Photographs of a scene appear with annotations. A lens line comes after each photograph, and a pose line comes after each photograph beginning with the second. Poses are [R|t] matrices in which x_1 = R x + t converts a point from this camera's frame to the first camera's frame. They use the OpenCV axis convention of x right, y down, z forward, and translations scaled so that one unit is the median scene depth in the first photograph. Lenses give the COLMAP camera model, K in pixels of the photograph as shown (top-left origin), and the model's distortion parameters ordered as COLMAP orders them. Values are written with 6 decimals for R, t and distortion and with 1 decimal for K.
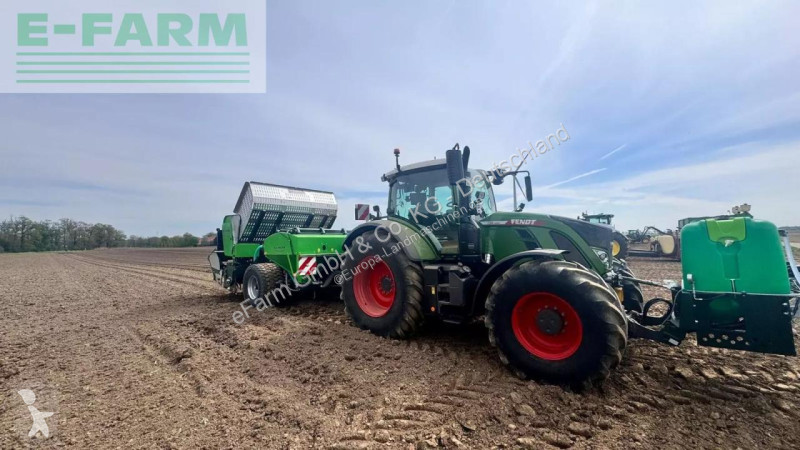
lens RADIAL K [[321.8, 0, 398.9], [0, 321.8, 223.8], [0, 0, 1]] dist [-0.001933, 0.000105]
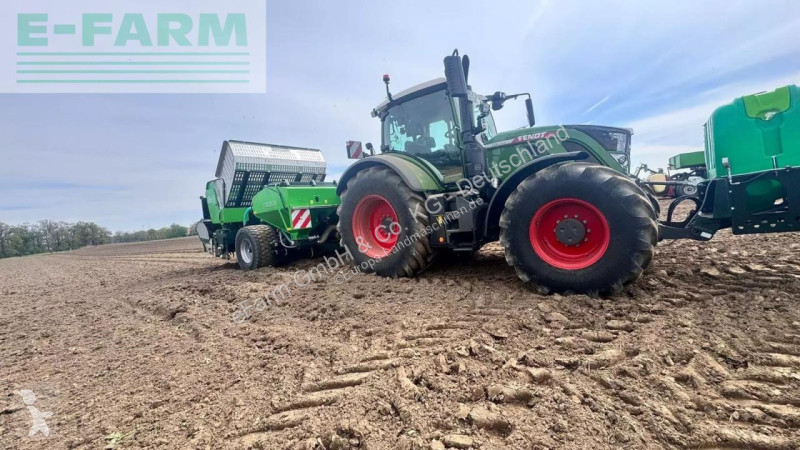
lens RADIAL K [[321.8, 0, 399.2], [0, 321.8, 224.5], [0, 0, 1]] dist [-0.001933, 0.000105]
pose [[0.995621, -0.089925, 0.025544, -0.038584], [0.087272, 0.992038, 0.090797, 0.132879], [-0.033505, -0.088170, 0.995542, 0.080983]]
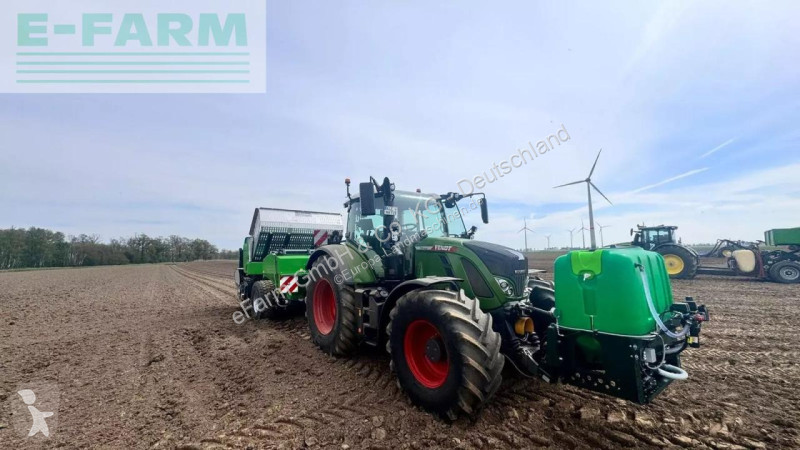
lens RADIAL K [[321.8, 0, 397.5], [0, 321.8, 223.4], [0, 0, 1]] dist [-0.001933, 0.000105]
pose [[0.980064, -0.019977, -0.197675, 0.471731], [0.012090, 0.999085, -0.041027, -0.046056], [0.198314, 0.037819, 0.979409, -0.032559]]
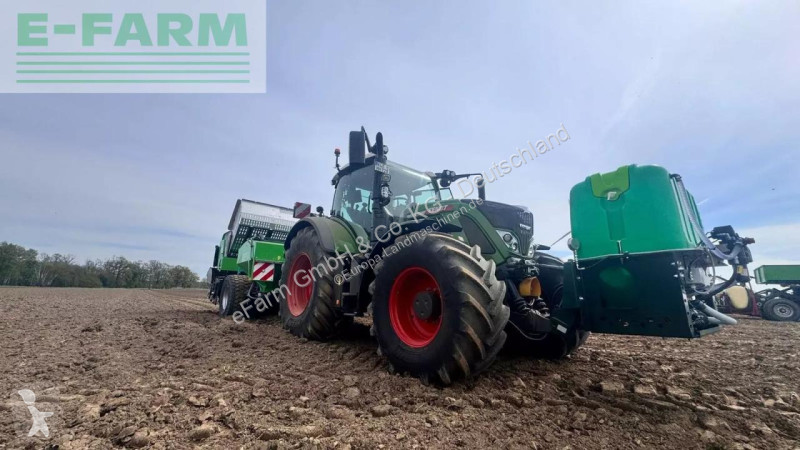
lens RADIAL K [[321.8, 0, 398.0], [0, 321.8, 223.8], [0, 0, 1]] dist [-0.001933, 0.000105]
pose [[0.986222, 0.013957, -0.164838, 0.447983], [-0.040679, 0.986299, -0.159871, 0.195332], [0.160348, 0.164374, 0.973278, 0.105271]]
